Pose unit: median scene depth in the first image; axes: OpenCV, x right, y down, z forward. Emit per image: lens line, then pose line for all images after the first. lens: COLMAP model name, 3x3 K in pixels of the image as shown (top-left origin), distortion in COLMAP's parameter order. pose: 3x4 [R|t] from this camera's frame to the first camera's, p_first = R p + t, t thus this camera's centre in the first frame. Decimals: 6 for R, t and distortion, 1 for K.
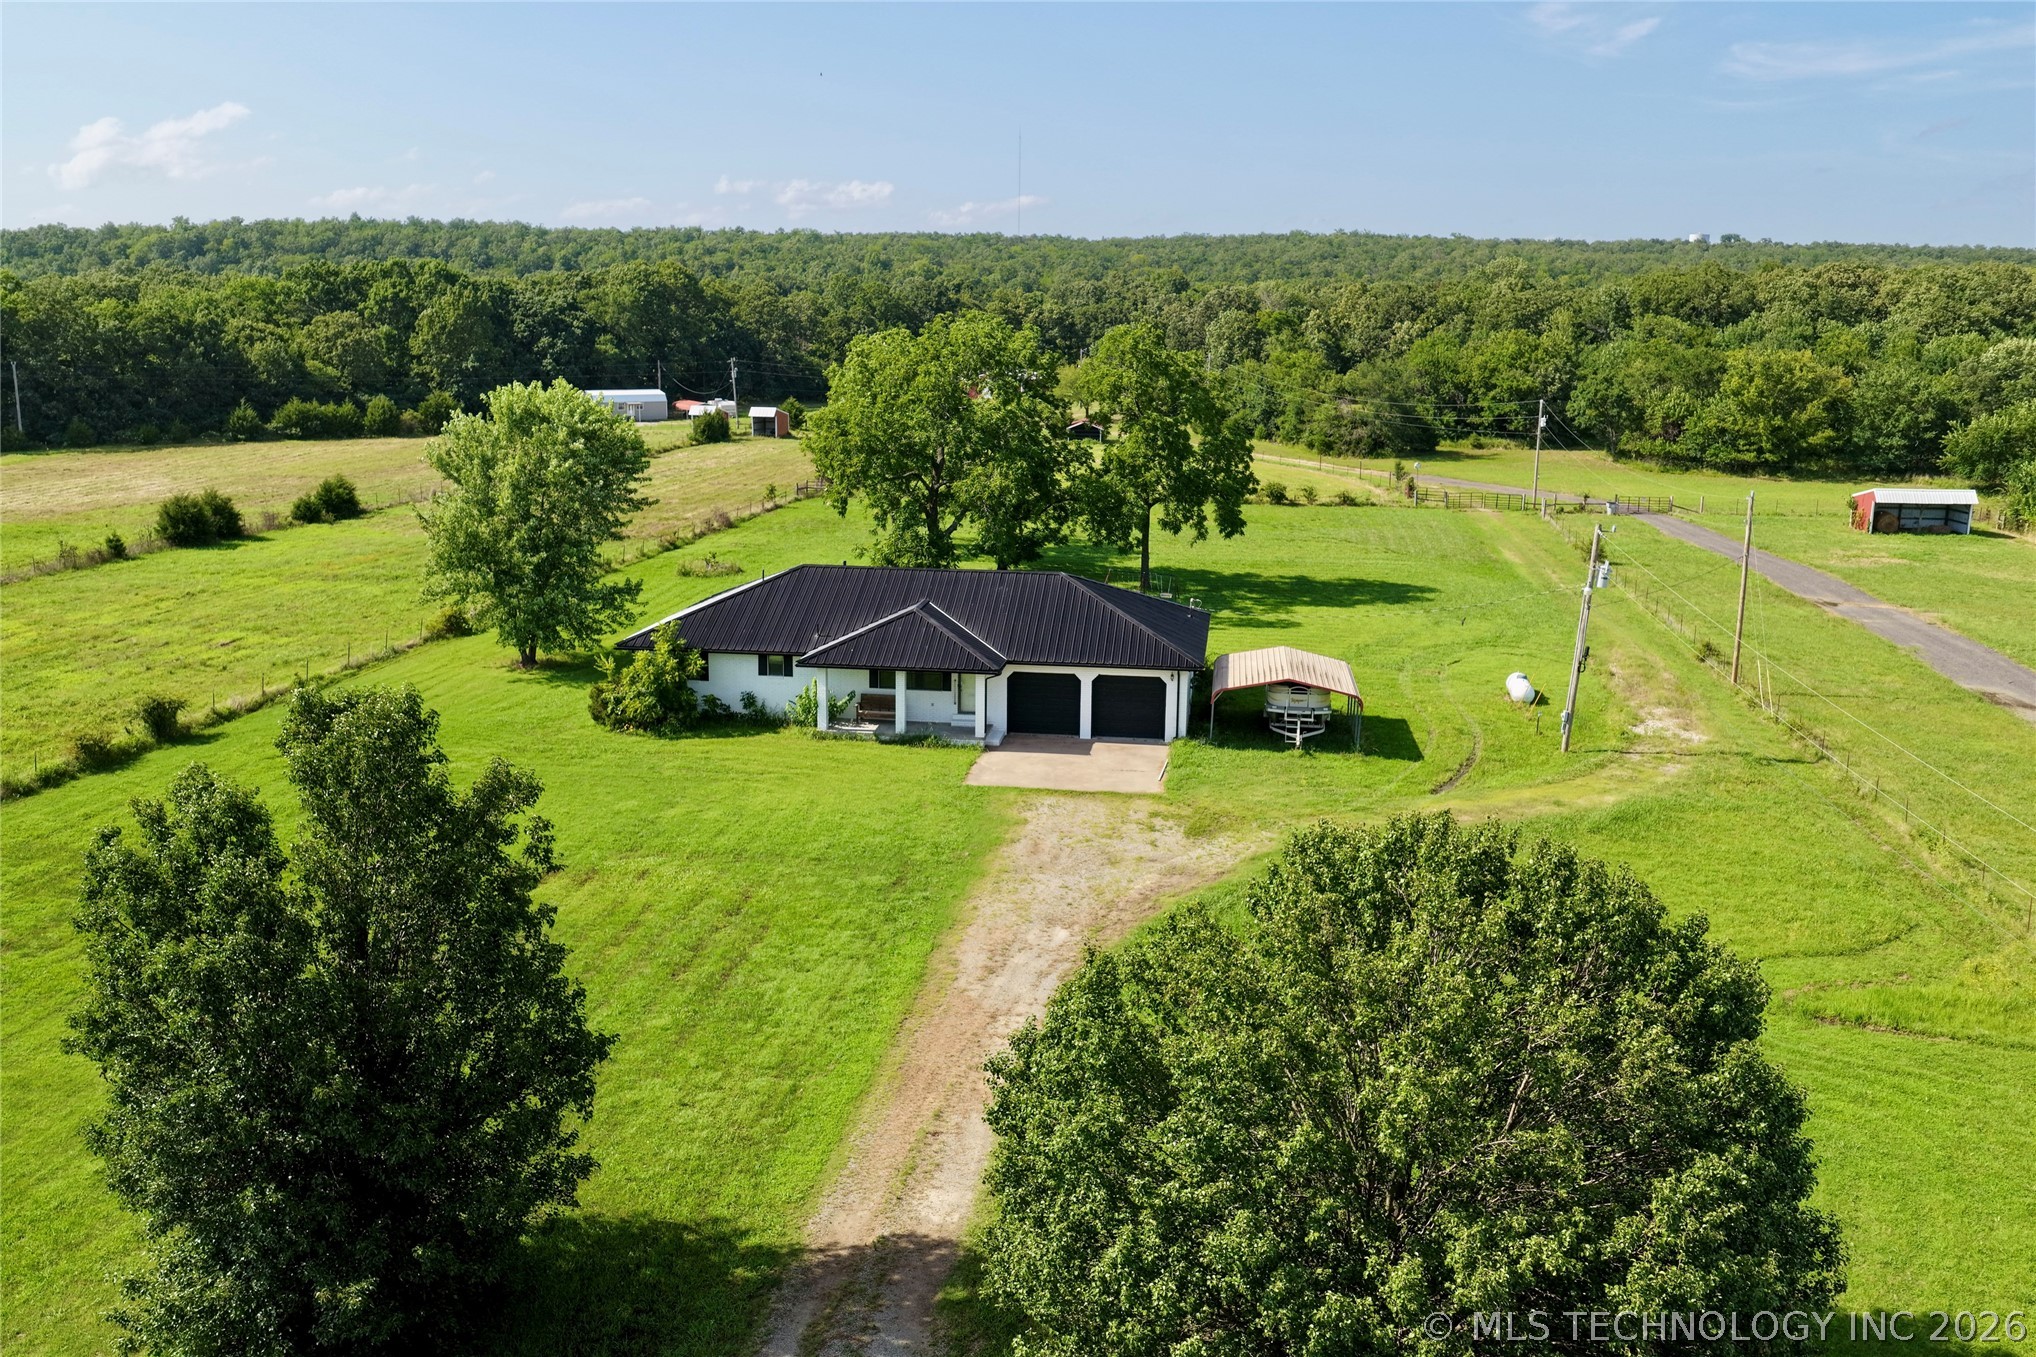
lens RADIAL K [[1686.8, 0, 1017.4], [0, 1686.8, 655.9], [0, 0, 1]] dist [-0.016938, 0.051125]
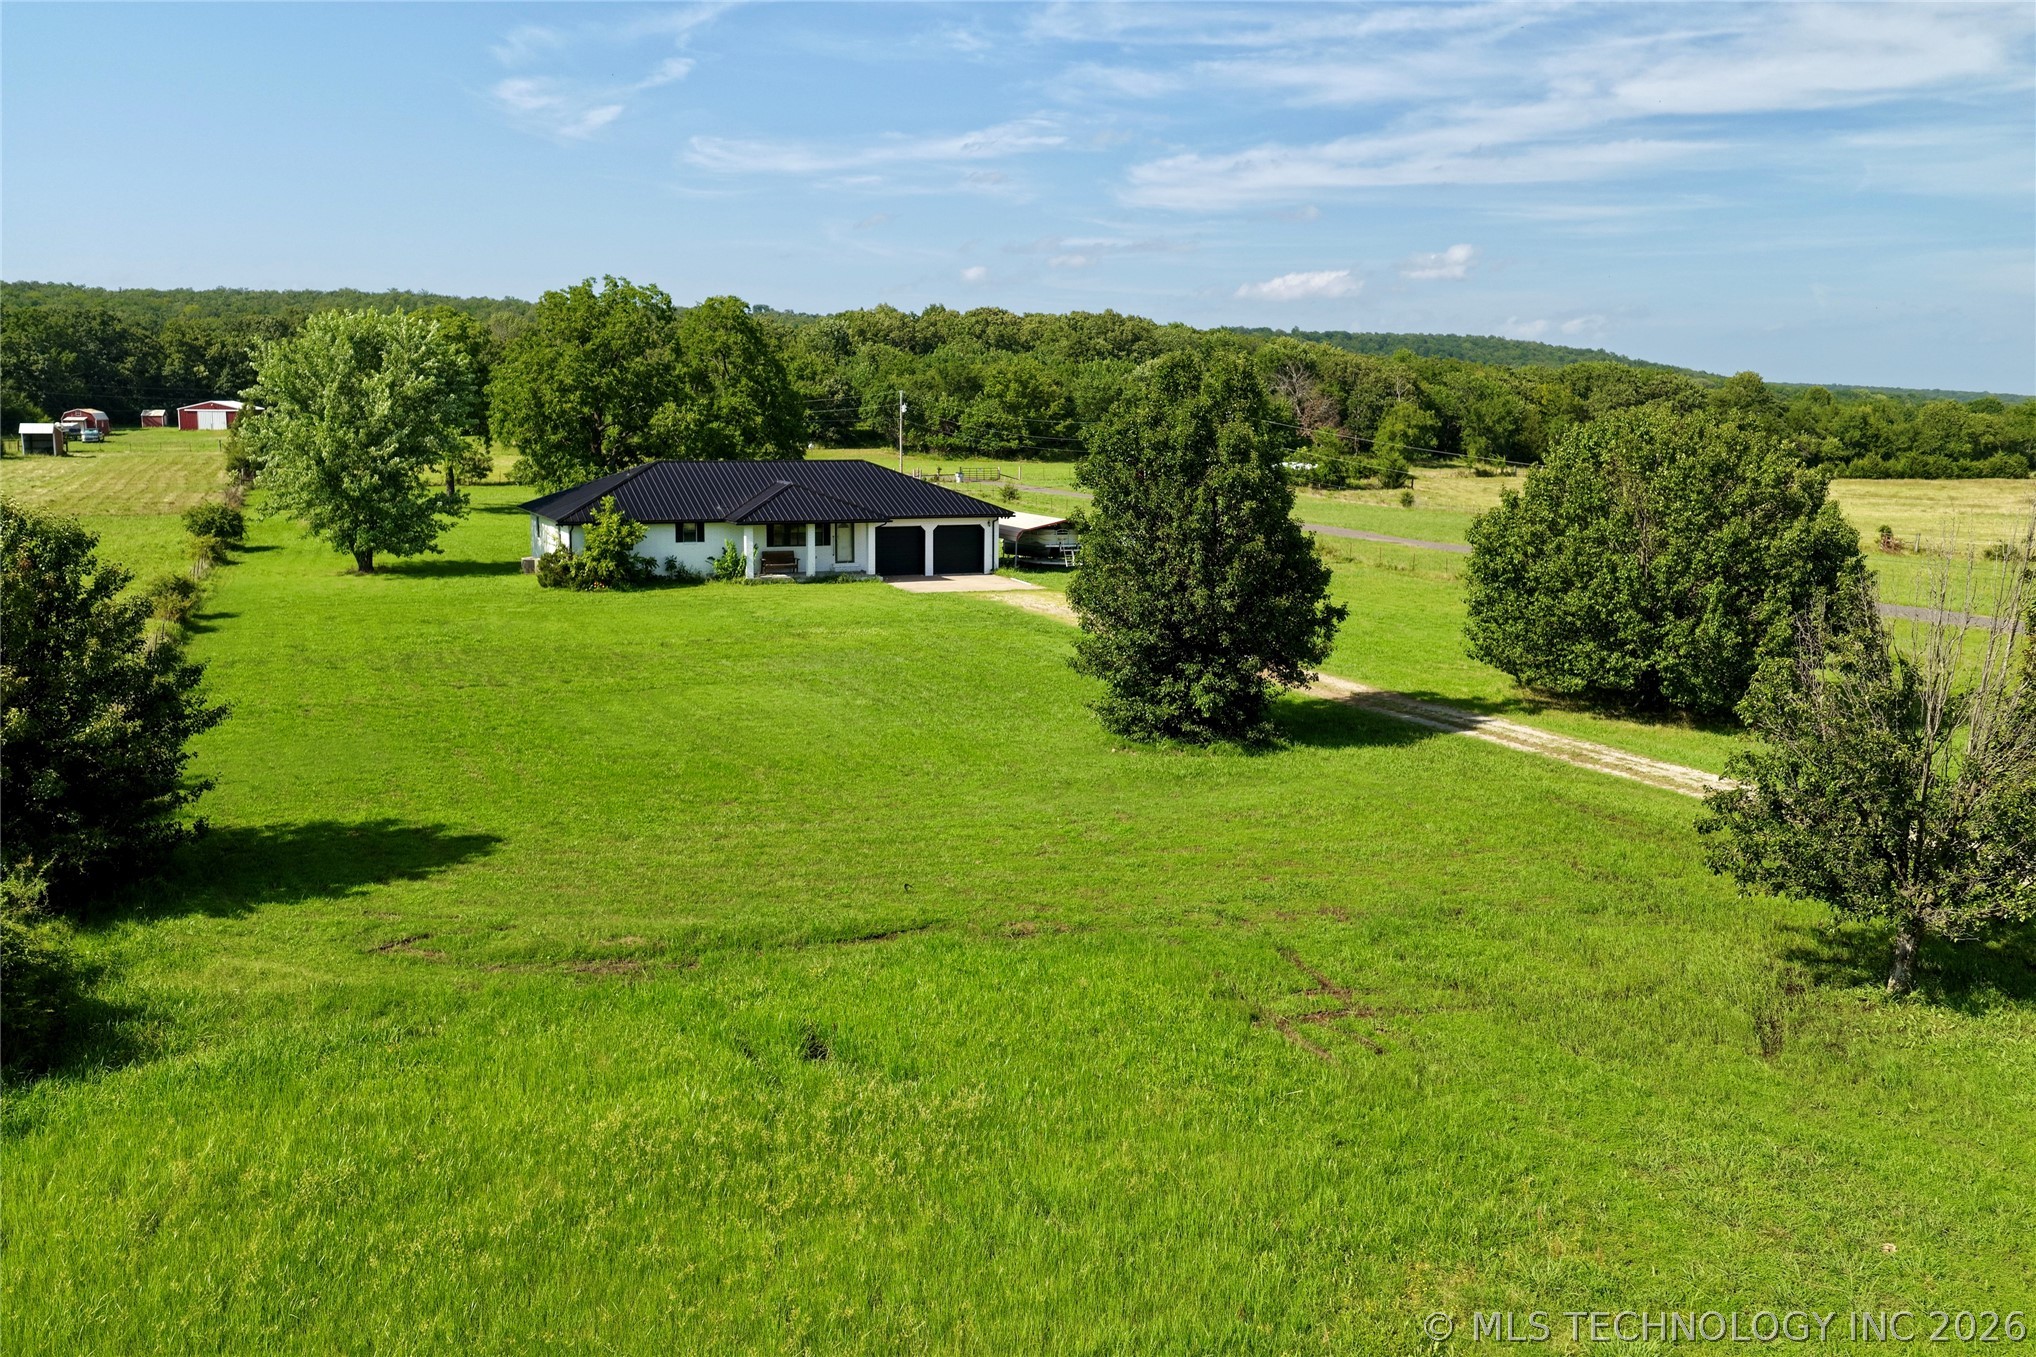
lens RADIAL K [[1686.8, 0, 1017.4], [0, 1686.8, 655.9], [0, 0, 1]] dist [-0.016938, 0.051125]
pose [[0.844418, -0.081095, 0.529512, -0.204780], [0.103115, 0.994596, -0.012116, 0.045656], [-0.525668, 0.064831, 0.848216, -0.049033]]
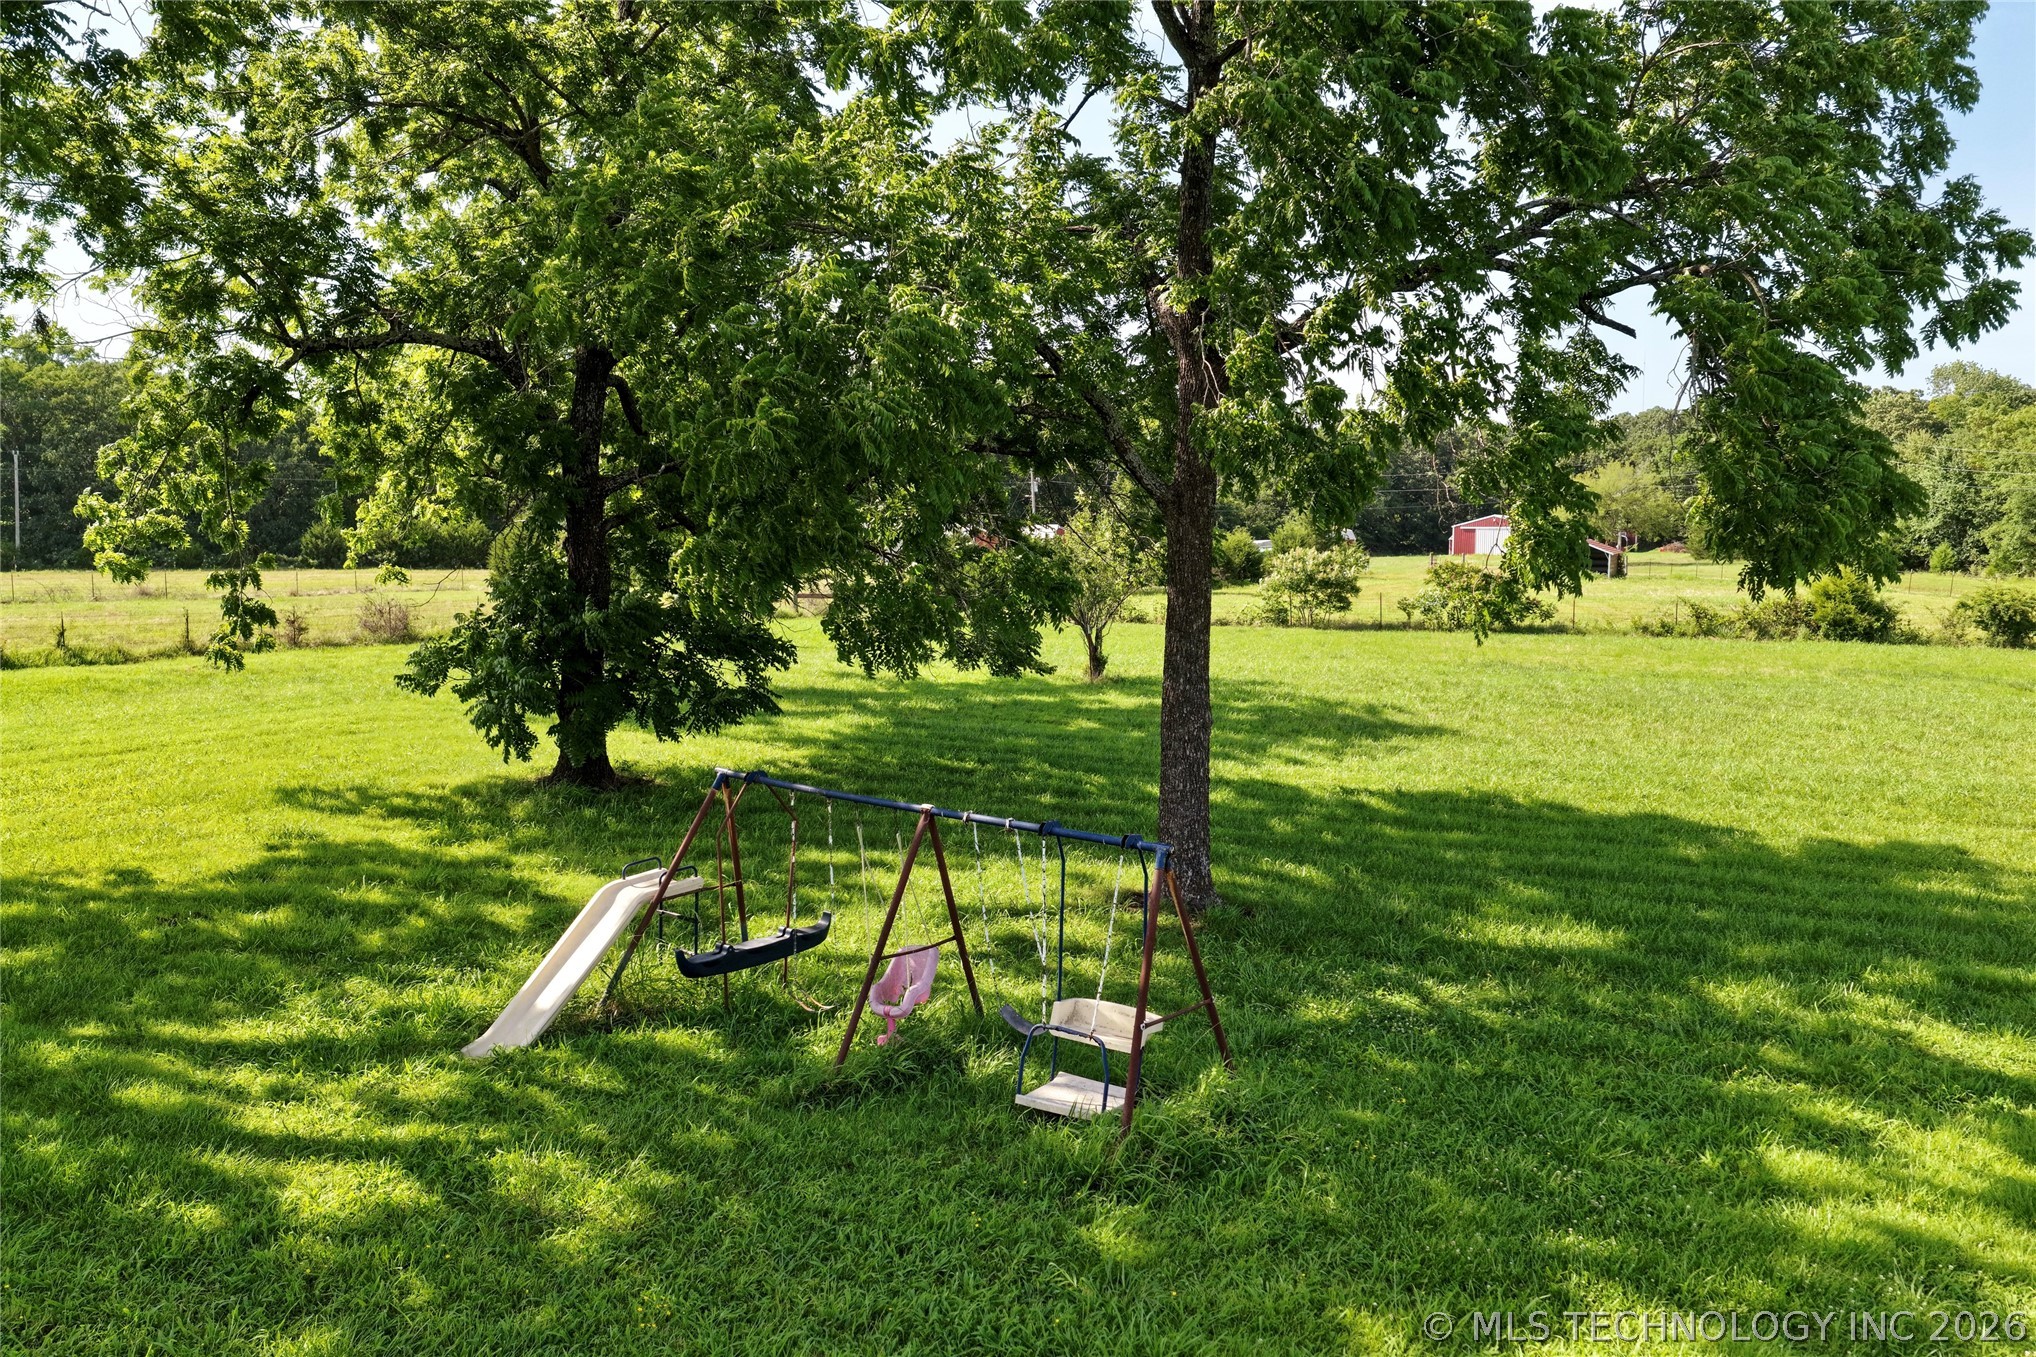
lens RADIAL K [[1686.8, 0, 1017.4], [0, 1686.8, 655.9], [0, 0, 1]] dist [-0.016938, 0.051125]
pose [[0.938214, 0.020424, -0.345452, 0.059938], [-0.067254, 0.989985, -0.124126, -0.022838], [0.339457, 0.139690, 0.930191, 0.445708]]
